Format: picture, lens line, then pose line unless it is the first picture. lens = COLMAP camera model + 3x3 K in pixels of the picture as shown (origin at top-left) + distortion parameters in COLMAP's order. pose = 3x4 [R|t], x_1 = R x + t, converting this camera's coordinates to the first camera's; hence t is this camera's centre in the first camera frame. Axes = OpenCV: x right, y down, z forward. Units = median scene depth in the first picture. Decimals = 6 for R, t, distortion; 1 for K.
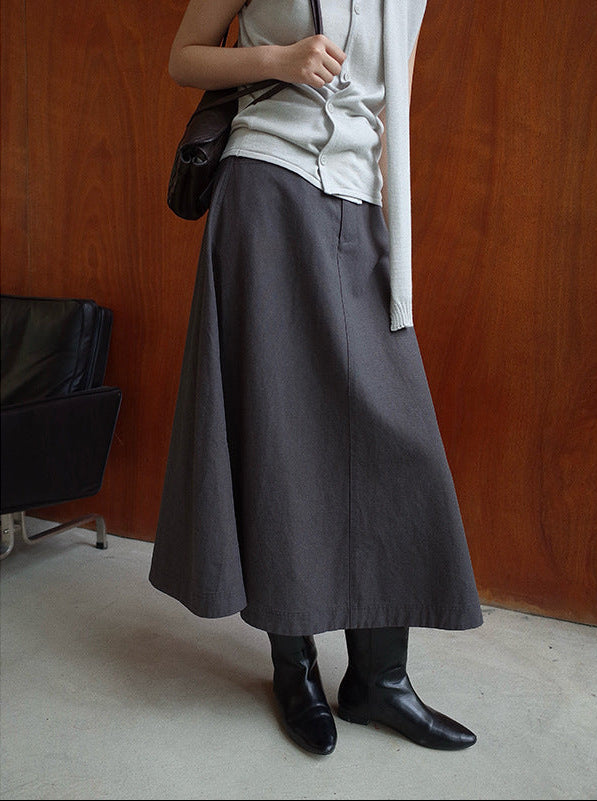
lens RADIAL K [[709.5, 0, 298.5], [0, 709.5, 400.5], [0, 0, 1]] dist [-0.068043, 0.072109]
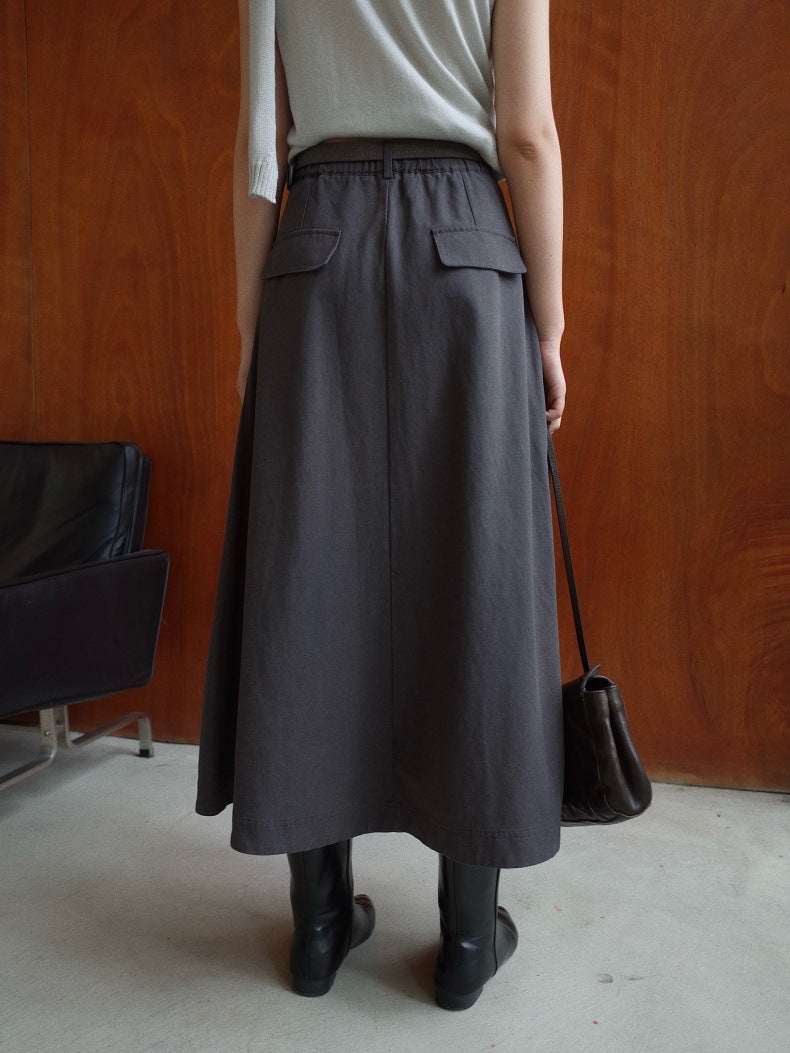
lens RADIAL K [[932.7, 0, 395.0], [0, 932.7, 526.5], [0, 0, 1]] dist [-0.068043, 0.072109]
pose [[0.989775, -0.044363, 0.135564, -0.145980], [0.054068, 0.996167, -0.068767, 0.043669], [-0.131994, 0.075393, 0.988379, -0.085457]]
